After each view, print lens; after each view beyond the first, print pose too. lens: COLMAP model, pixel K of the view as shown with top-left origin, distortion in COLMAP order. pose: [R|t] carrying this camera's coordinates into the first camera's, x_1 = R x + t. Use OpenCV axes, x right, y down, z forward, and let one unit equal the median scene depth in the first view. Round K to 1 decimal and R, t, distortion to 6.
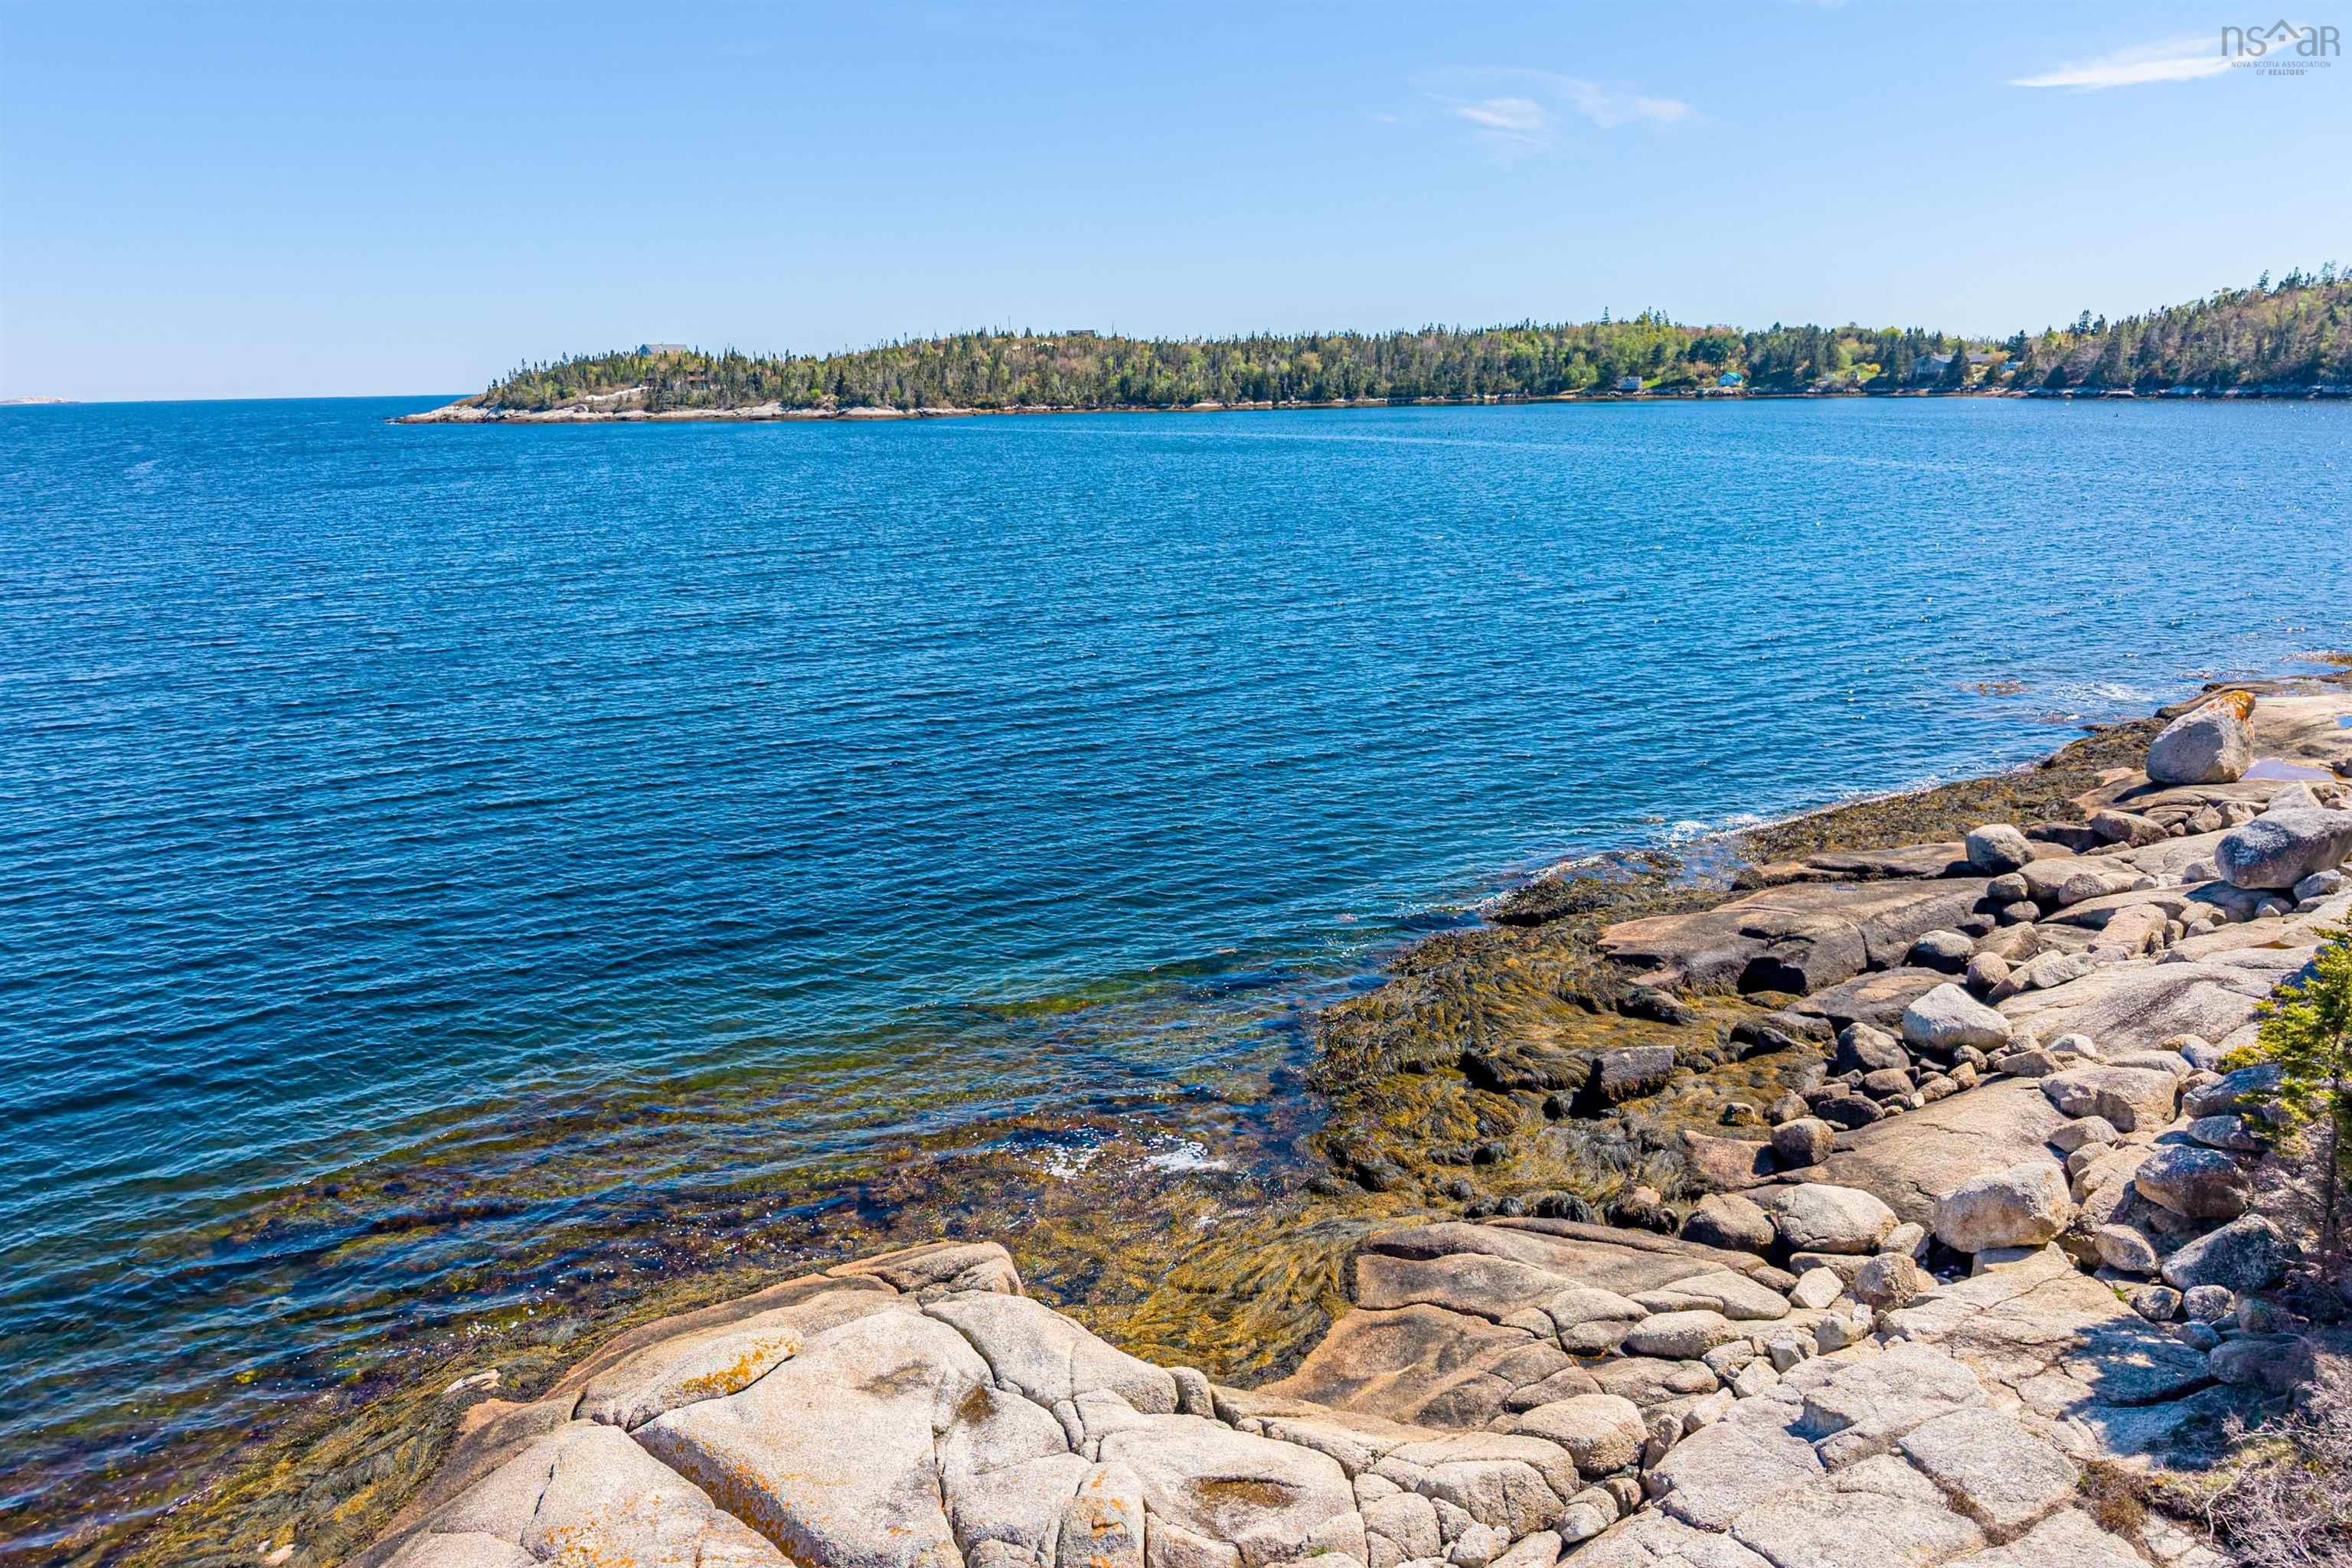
lens RADIAL K [[1580.0, 0, 1178.2], [0, 1580.0, 777.2], [0, 0, 1]] dist [0.026872, -0.032869]
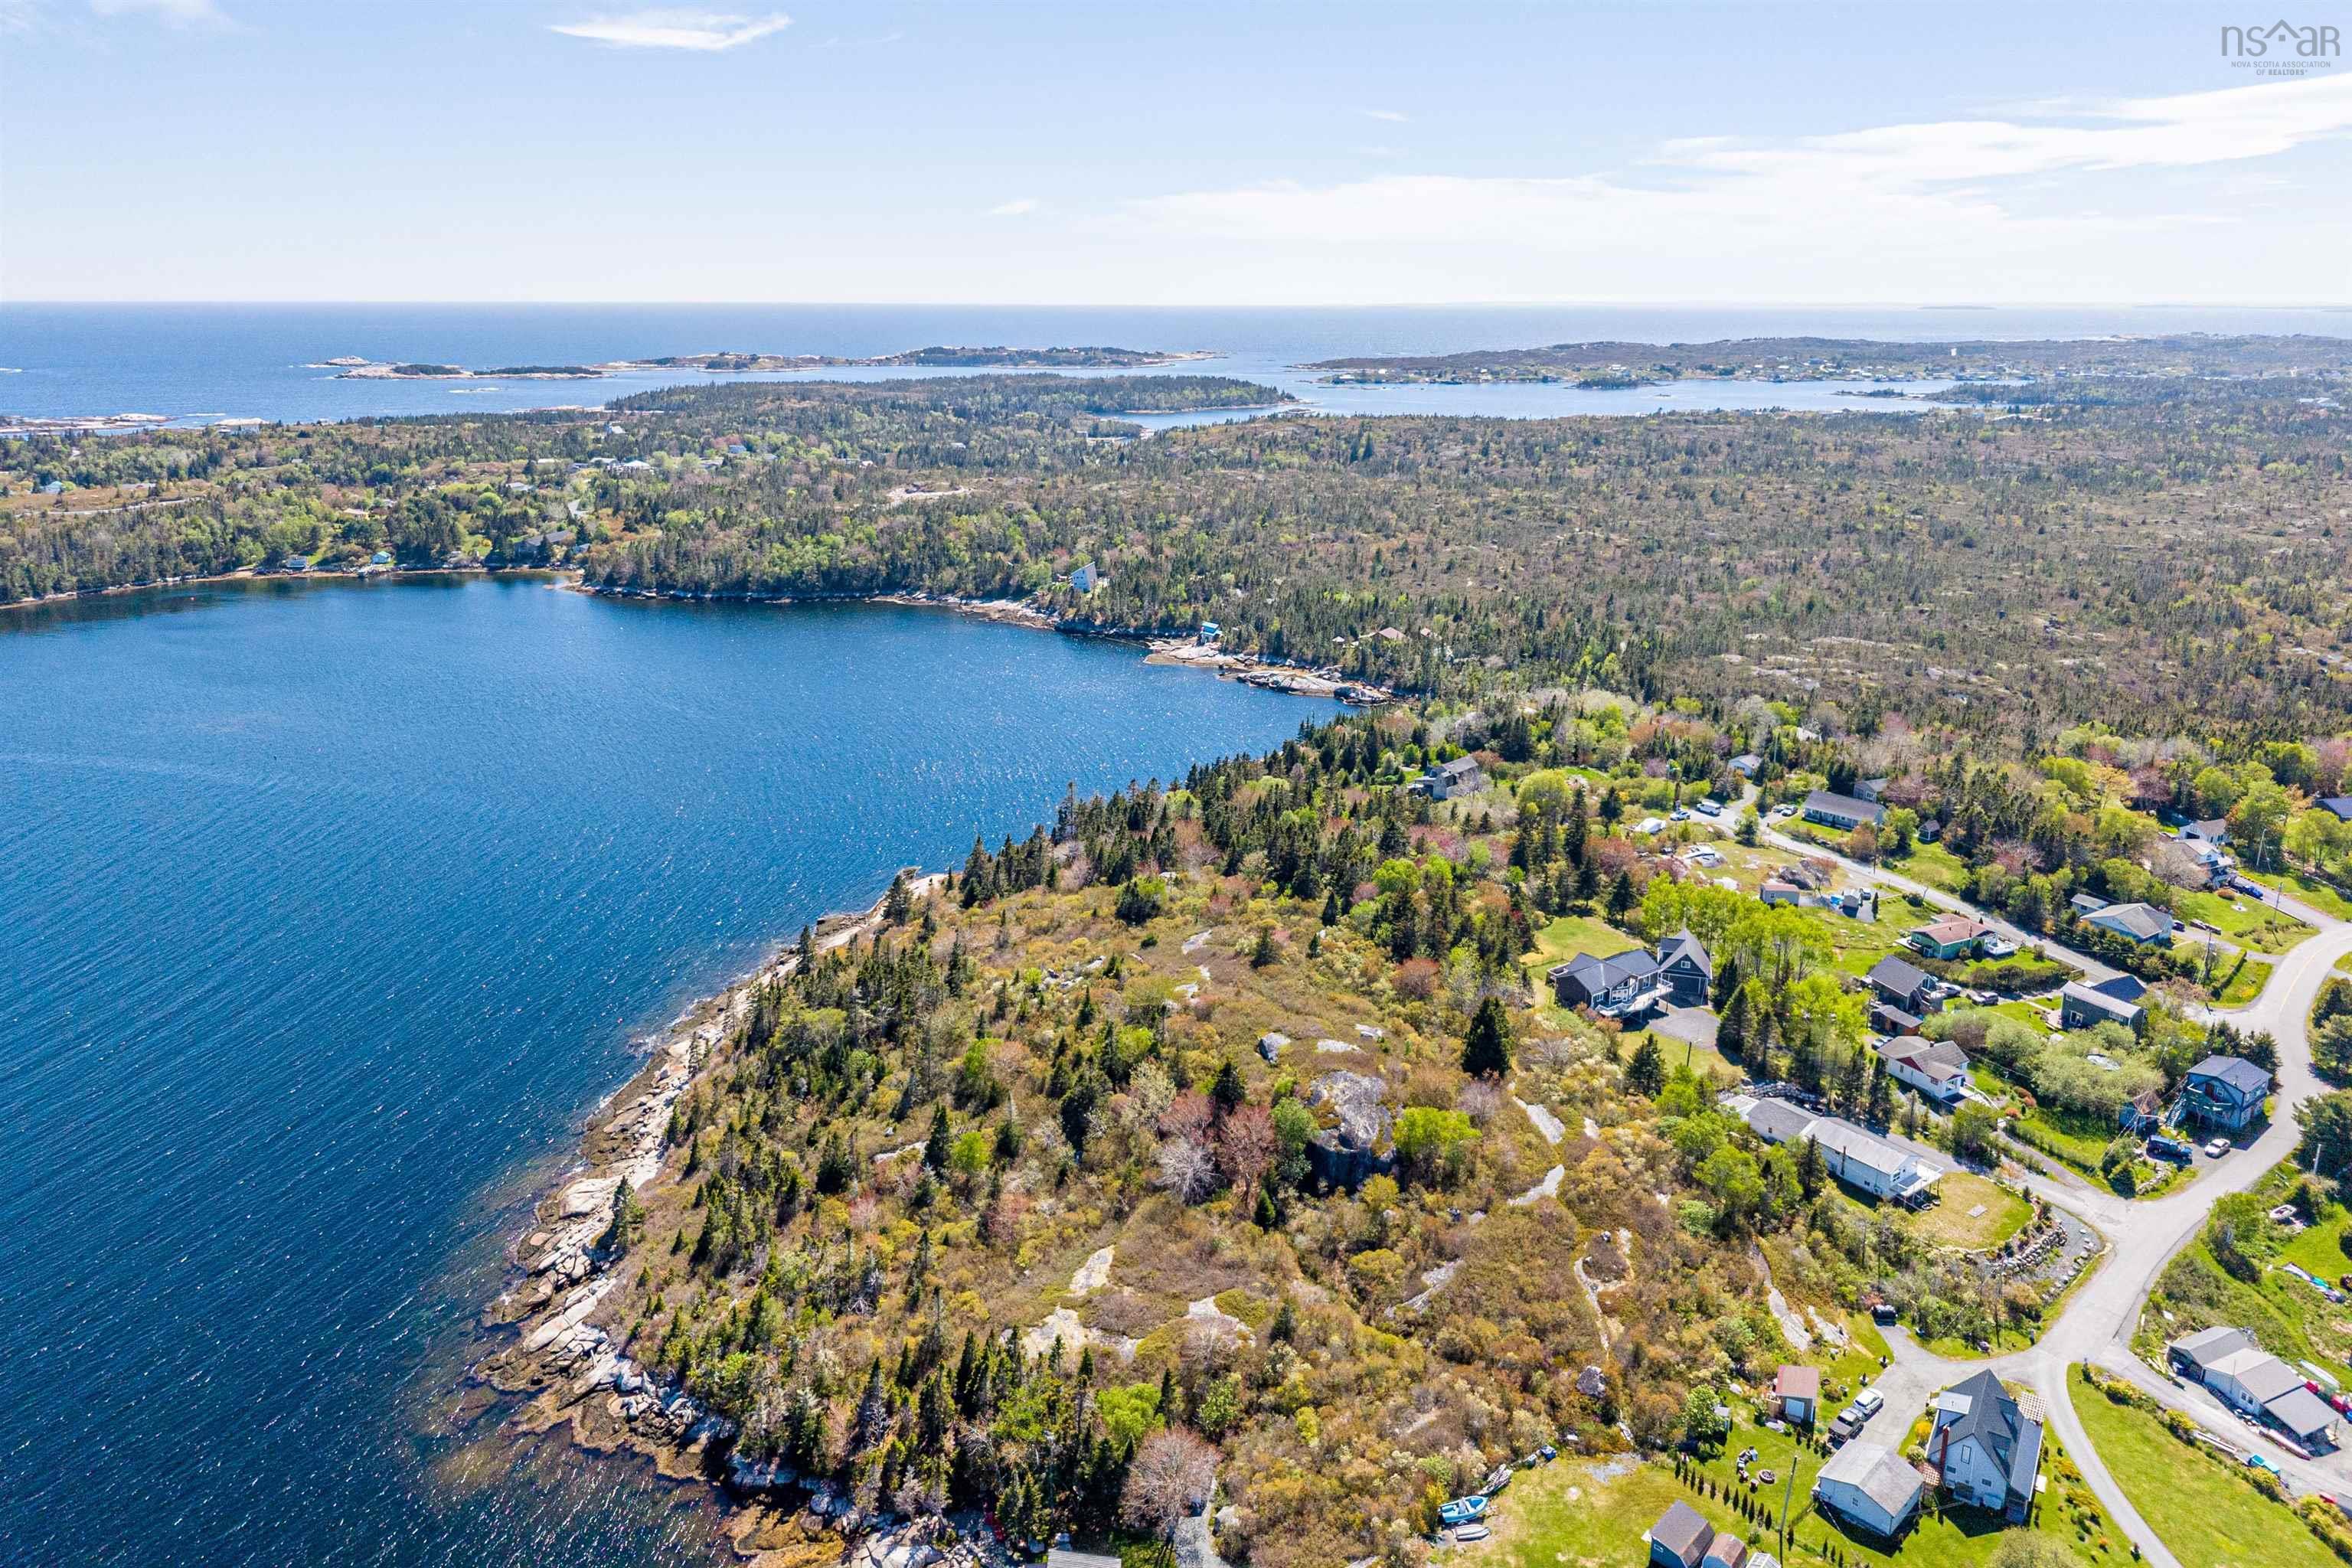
lens RADIAL K [[1580.0, 0, 1162.4], [0, 1580.0, 729.2], [0, 0, 1]] dist [0.026872, -0.032869]
pose [[0.680997, -0.170786, 0.712092, -0.172856], [0.160945, 0.983553, 0.081975, -0.109470], [-0.714381, 0.058783, 0.697284, -0.375251]]
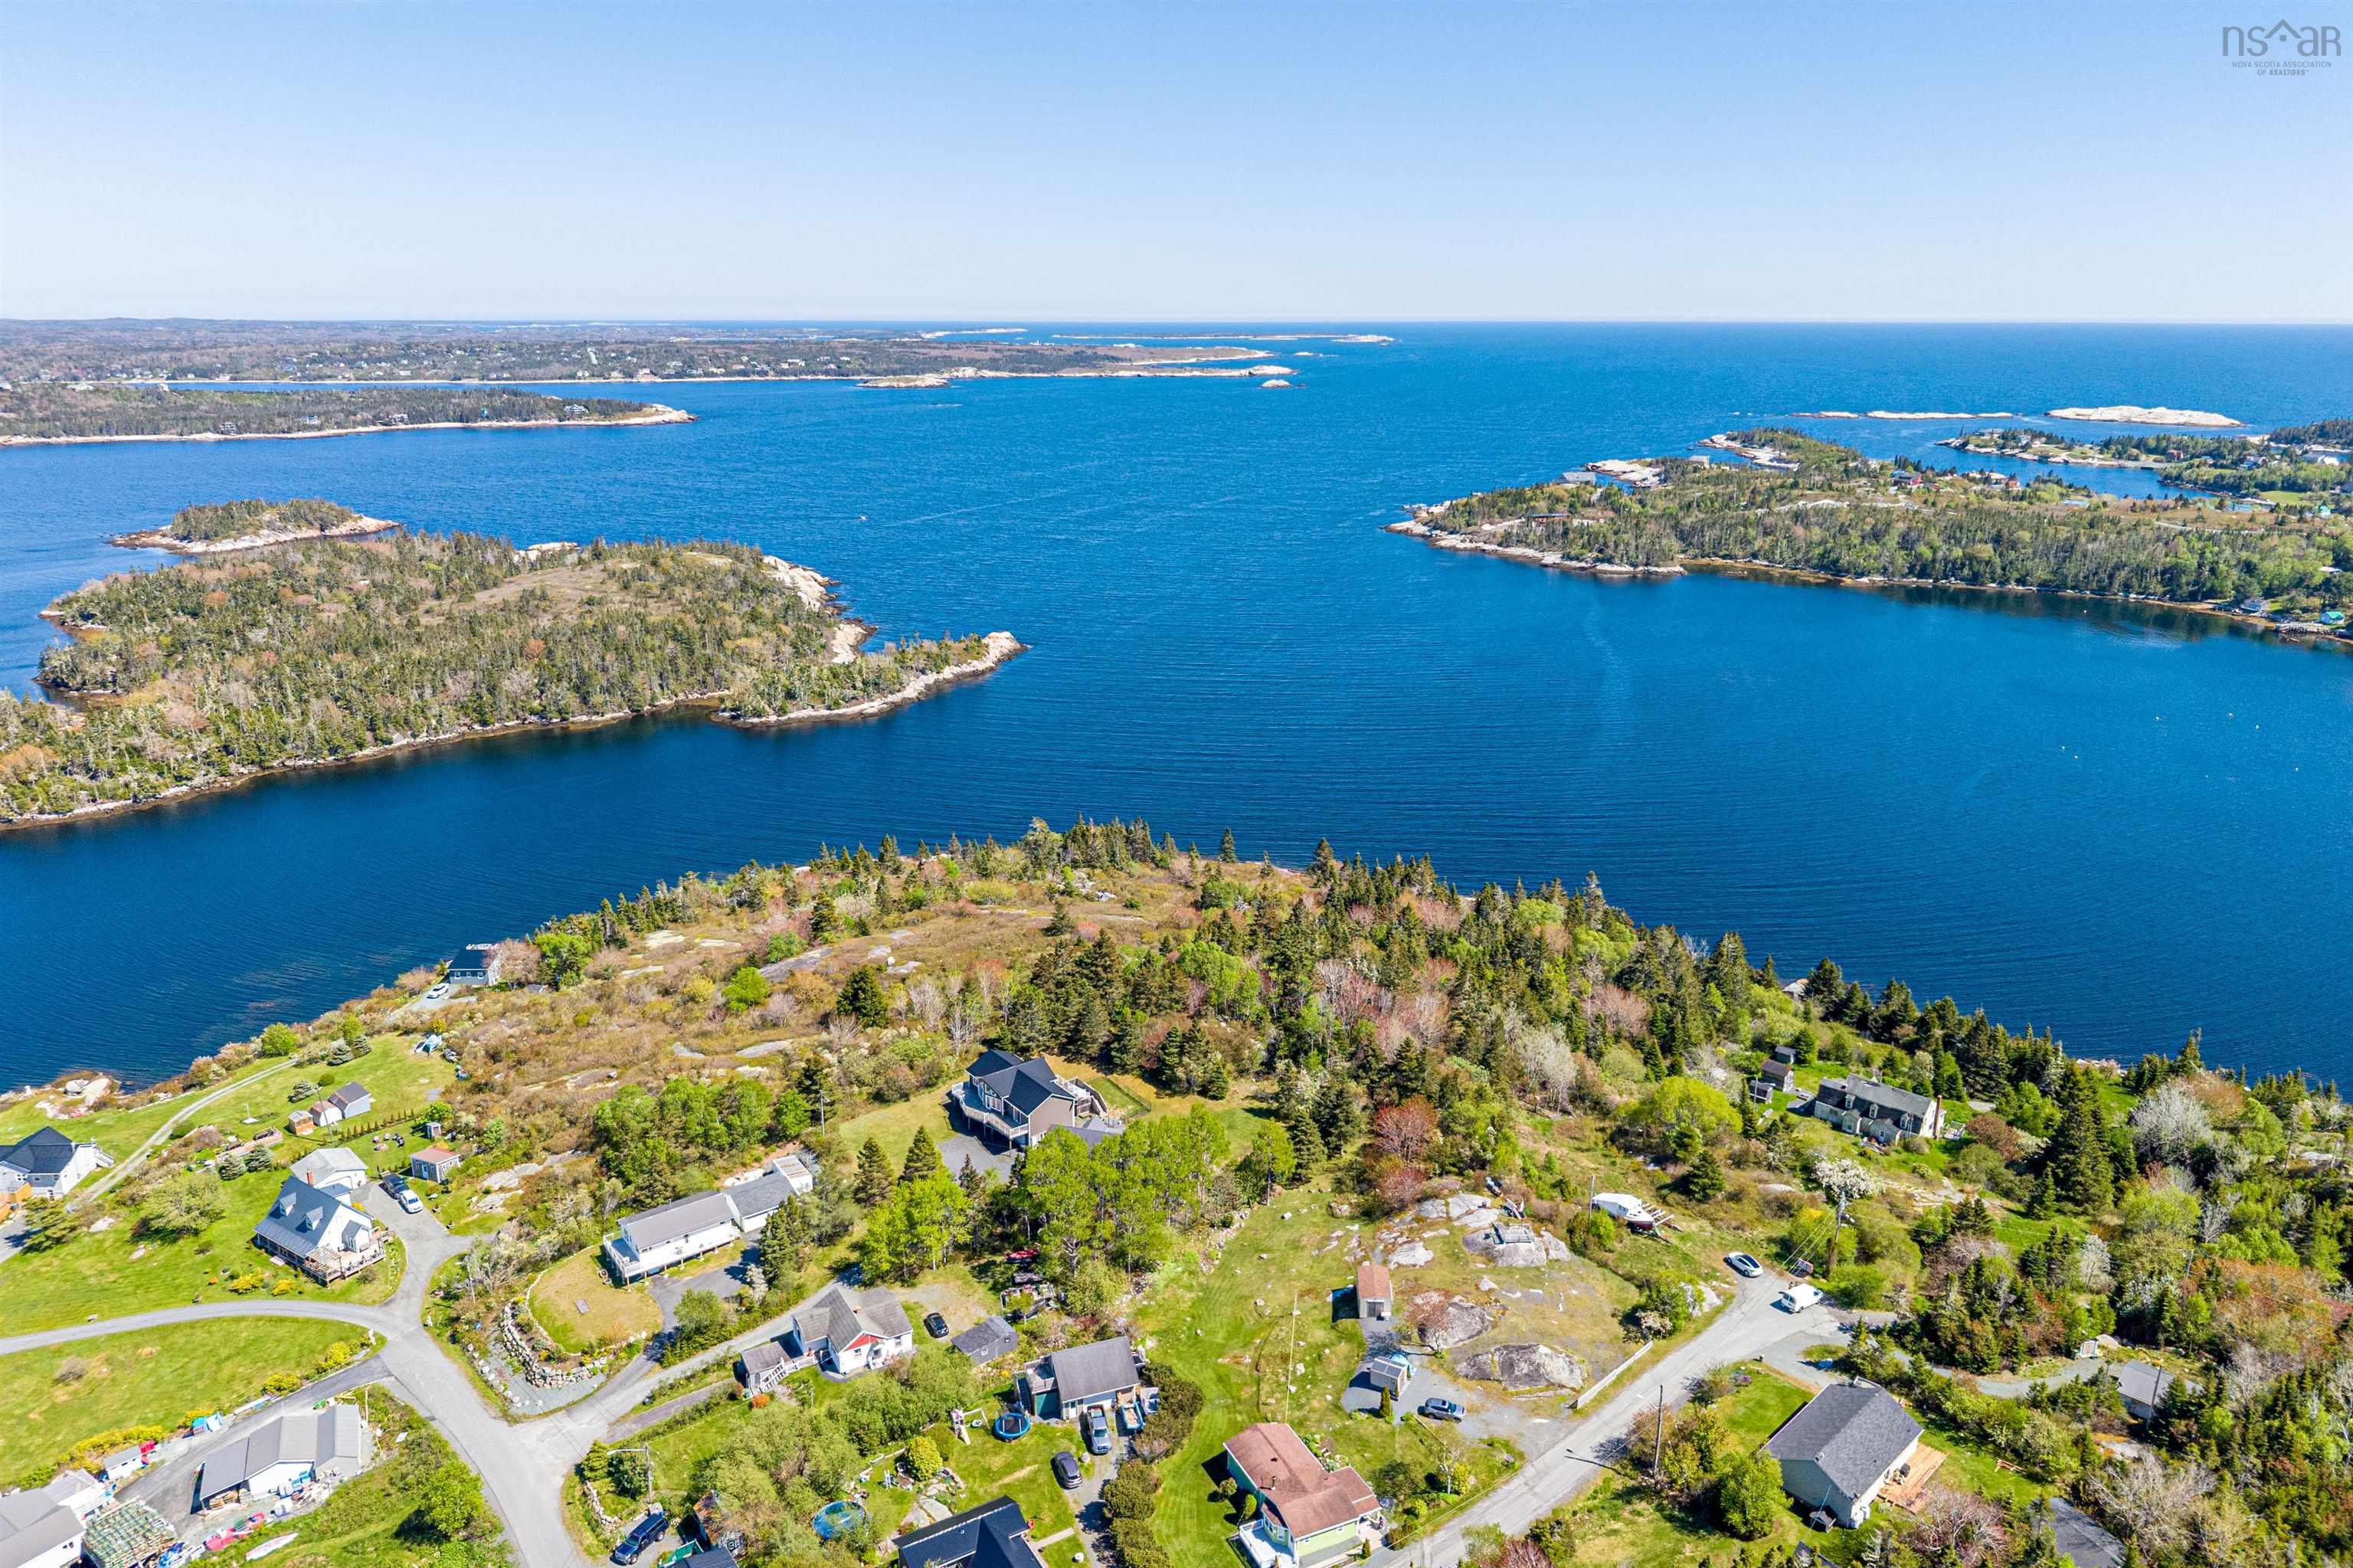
lens RADIAL K [[1580.7, 0, 1167.2], [0, 1580.7, 805.7], [0, 0, 1]] dist [0.026872, -0.032869]
pose [[0.737524, 0.220012, -0.638477, 0.478052], [-0.179099, 0.975311, 0.129199, -0.110010], [0.651139, 0.019063, 0.758719, -0.427375]]
